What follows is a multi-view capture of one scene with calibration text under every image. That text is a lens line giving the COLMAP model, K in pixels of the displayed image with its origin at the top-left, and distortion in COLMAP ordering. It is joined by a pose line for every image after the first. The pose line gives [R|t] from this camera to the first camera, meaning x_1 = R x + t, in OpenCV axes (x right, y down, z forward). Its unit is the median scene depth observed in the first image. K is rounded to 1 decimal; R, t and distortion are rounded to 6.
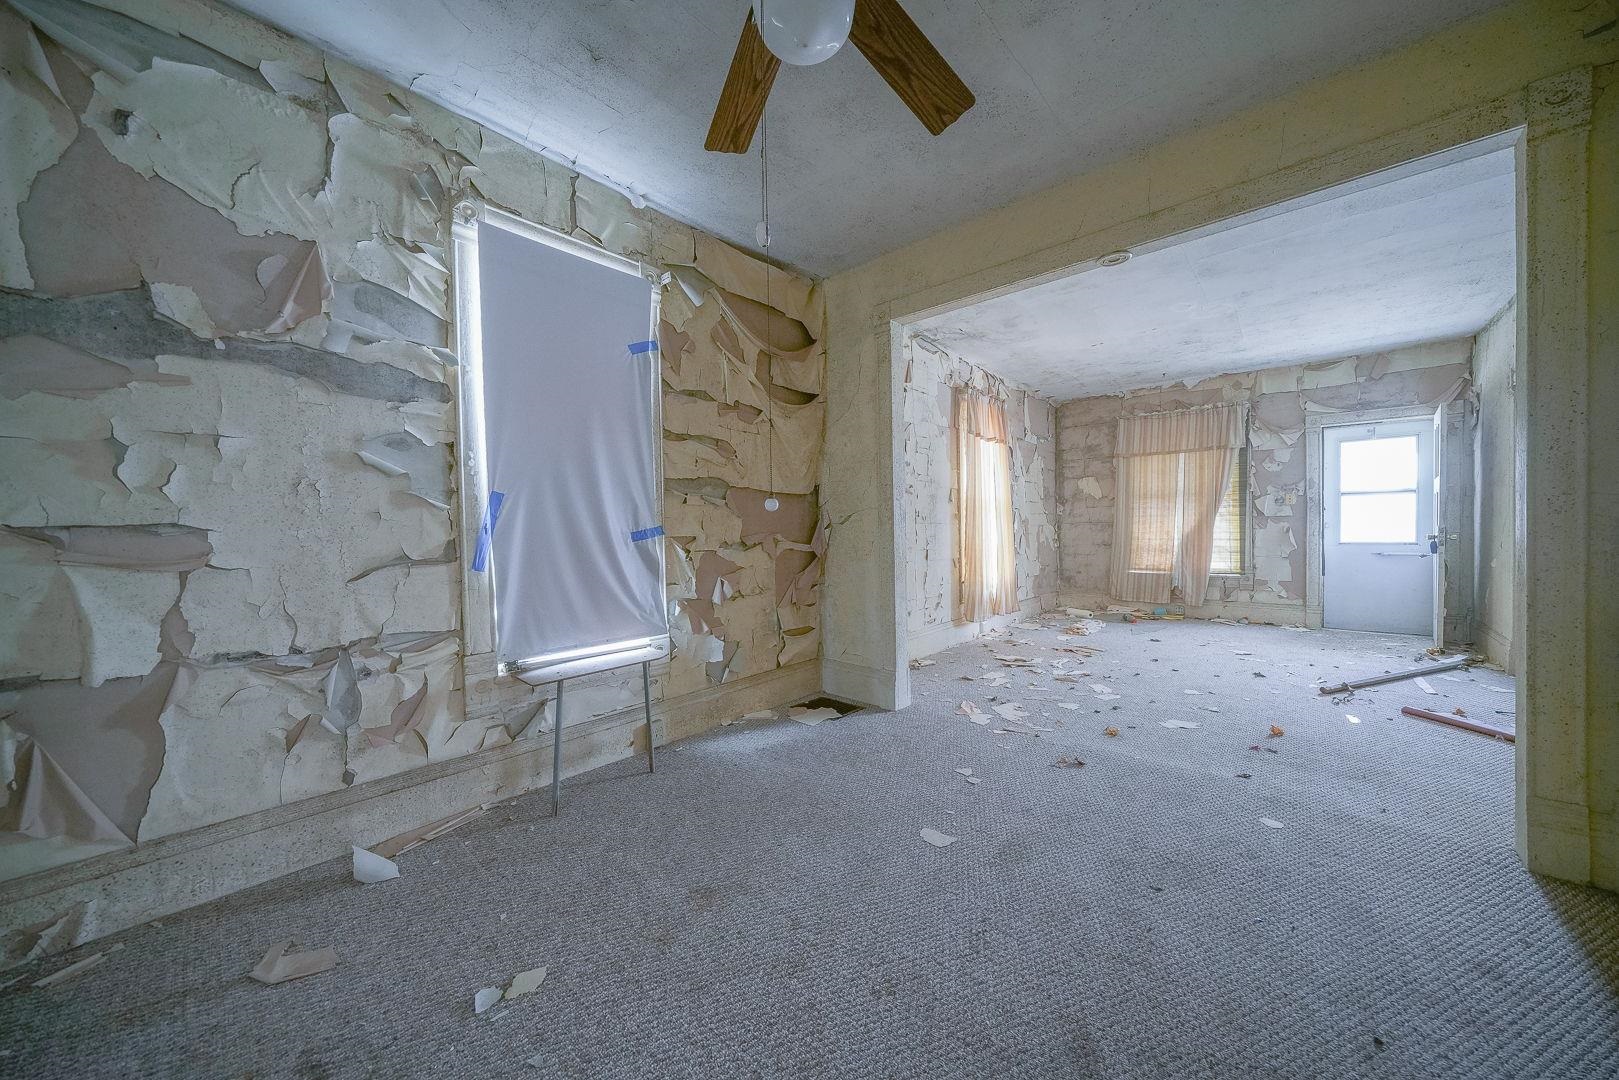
lens RADIAL K [[557.8, 0, 816.2], [0, 557.8, 539.9], [0, 0, 1]] dist [-0.000405, 0.000006]
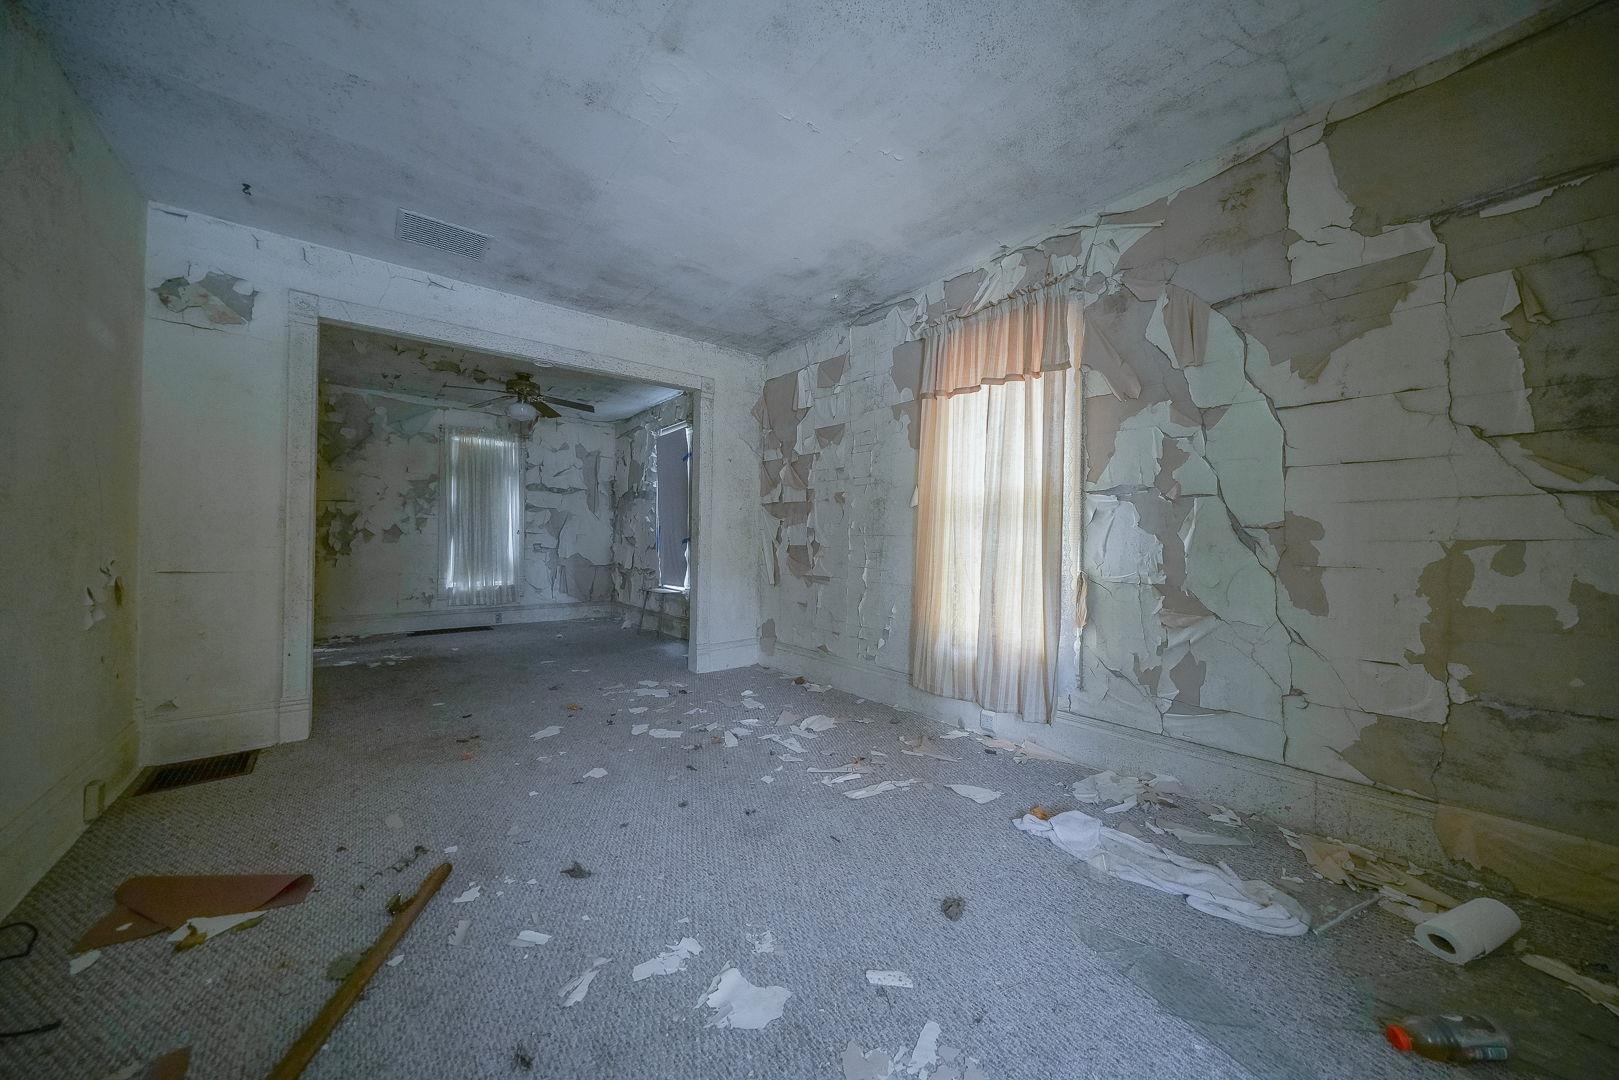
lens RADIAL K [[557.8, 0, 814.6], [0, 557.8, 542.8], [0, 0, 1]] dist [-0.000405, 0.000006]
pose [[-0.158643, 0.014429, -0.987231, 1.190342], [-0.018191, 0.999681, 0.017534, -0.037831], [0.987168, 0.020741, -0.158330, 1.231062]]
